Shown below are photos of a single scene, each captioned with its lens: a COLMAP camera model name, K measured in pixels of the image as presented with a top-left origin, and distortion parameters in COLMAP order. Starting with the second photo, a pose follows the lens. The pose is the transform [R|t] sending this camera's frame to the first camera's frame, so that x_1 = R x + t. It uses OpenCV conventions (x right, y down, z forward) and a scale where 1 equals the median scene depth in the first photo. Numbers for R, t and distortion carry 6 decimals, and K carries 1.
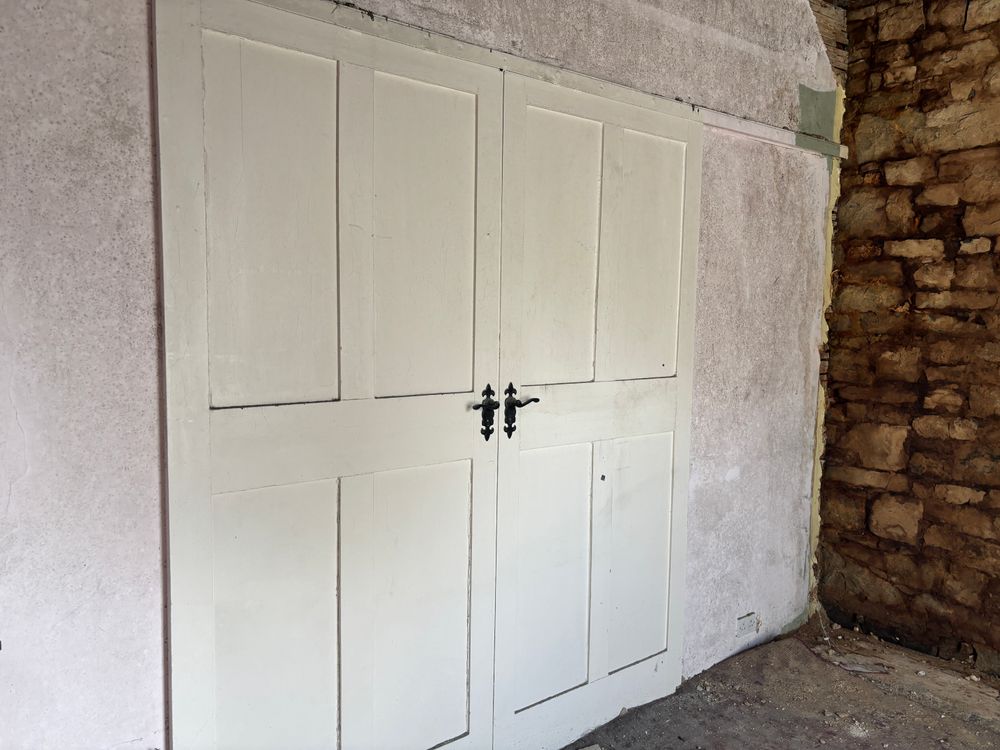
lens RADIAL K [[747.7, 0, 492.7], [0, 747.7, 376.7], [0, 0, 1]] dist [0.064039, -0.075416]
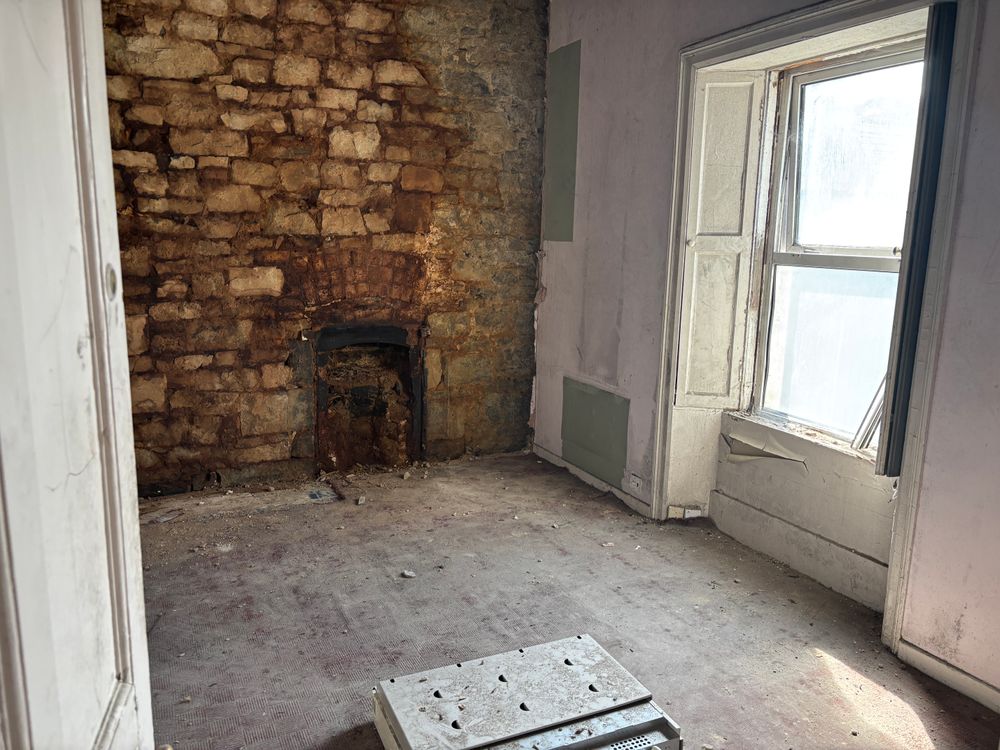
lens RADIAL K [[747.7, 0, 492.7], [0, 747.7, 376.7], [0, 0, 1]] dist [0.064039, -0.075416]
pose [[0.235507, -0.188863, 0.953345, -0.475606], [0.069025, 0.981710, 0.177431, -0.010775], [-0.969418, 0.024019, 0.244236, 0.198455]]
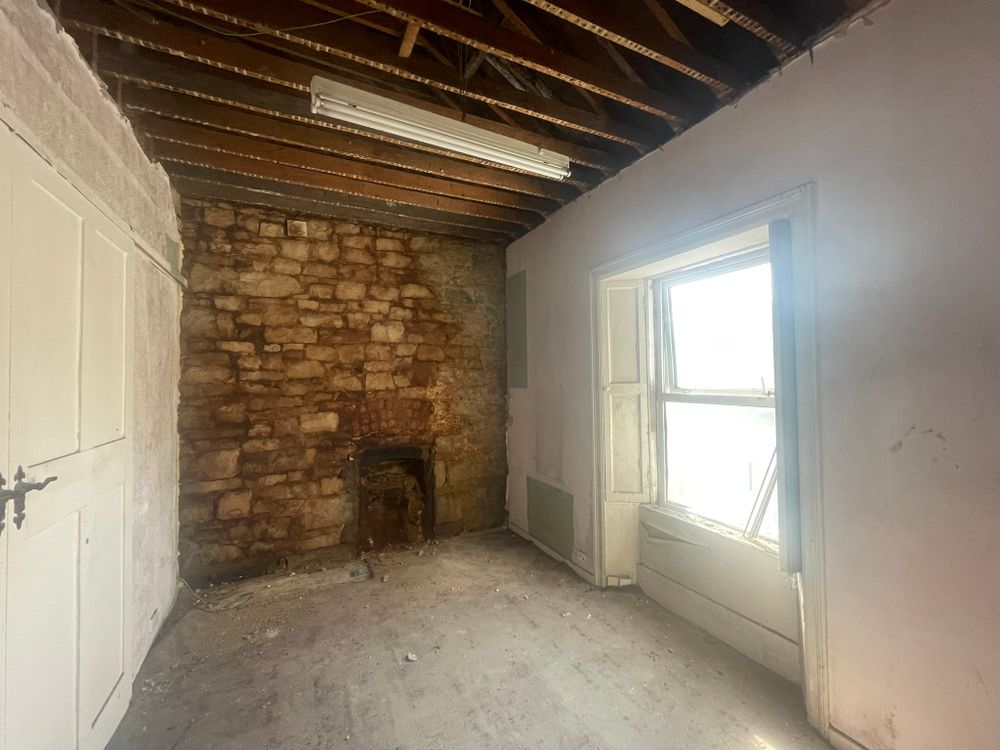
lens RADIAL K [[400.5, 0, 496.5], [0, 400.5, 371.9], [0, 0, 1]] dist [-0.001314, -0.000194]
pose [[0.207160, 0.007072, 0.978281, -0.230126], [0.102608, 0.994302, -0.028916, -0.022509], [-0.972911, 0.106369, 0.205254, 0.231334]]
